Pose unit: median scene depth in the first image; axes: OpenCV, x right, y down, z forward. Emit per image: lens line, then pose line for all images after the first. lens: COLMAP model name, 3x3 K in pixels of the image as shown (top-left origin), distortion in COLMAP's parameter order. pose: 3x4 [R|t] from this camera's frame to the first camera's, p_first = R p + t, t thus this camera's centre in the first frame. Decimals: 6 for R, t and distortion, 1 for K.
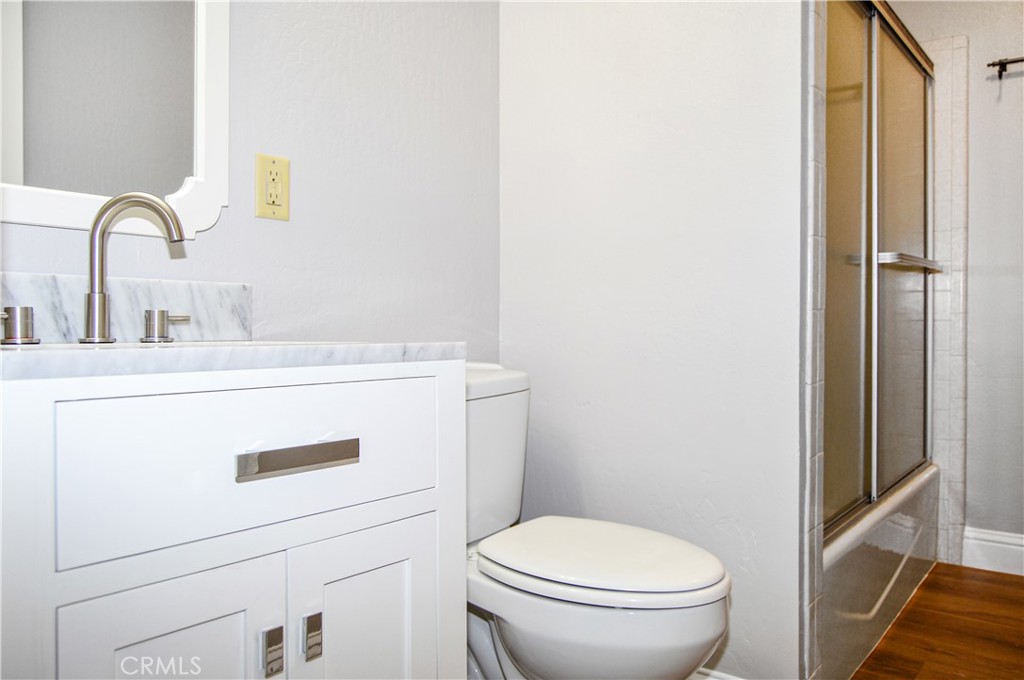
lens RADIAL K [[818.6, 0, 508.7], [0, 818.6, 333.7], [0, 0, 1]] dist [-0.017019, 0.007487]
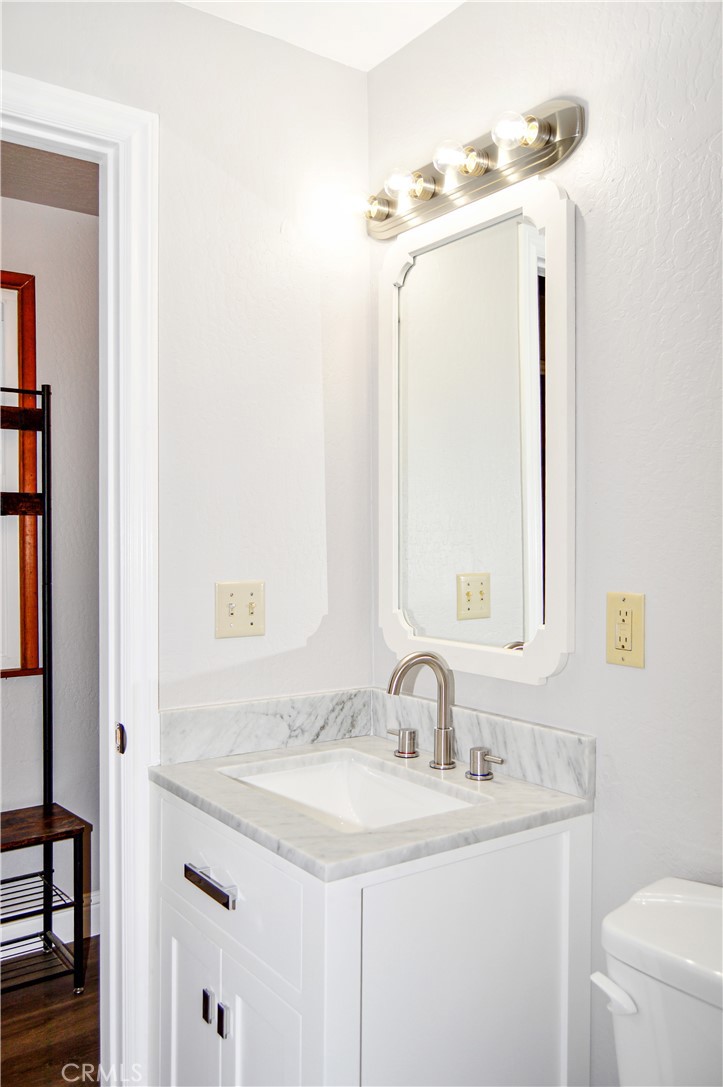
lens RADIAL K [[869.0, 0, 362.4], [0, 869.0, 540.5], [0, 0, 1]] dist [-0.017019, 0.007487]
pose [[-0.287683, -0.003033, -0.957721, 0.709066], [-0.007571, 0.999971, -0.000893, -0.287836], [0.957696, 0.006994, -0.287698, 1.066876]]
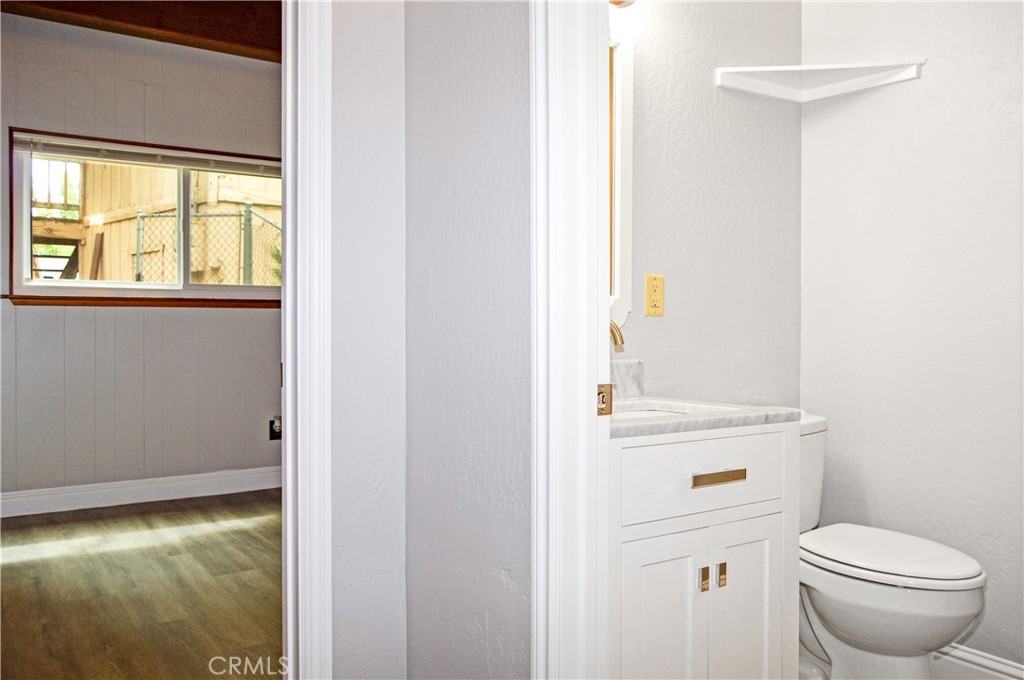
lens RADIAL K [[818.6, 0, 493.3], [0, 818.6, 341.0], [0, 0, 1]] dist [-0.017019, 0.007487]
pose [[0.950191, 0.008254, -0.311558, -0.103481], [-0.006667, 0.999959, 0.006160, -0.108137], [0.311596, -0.003776, 0.950207, -0.595096]]
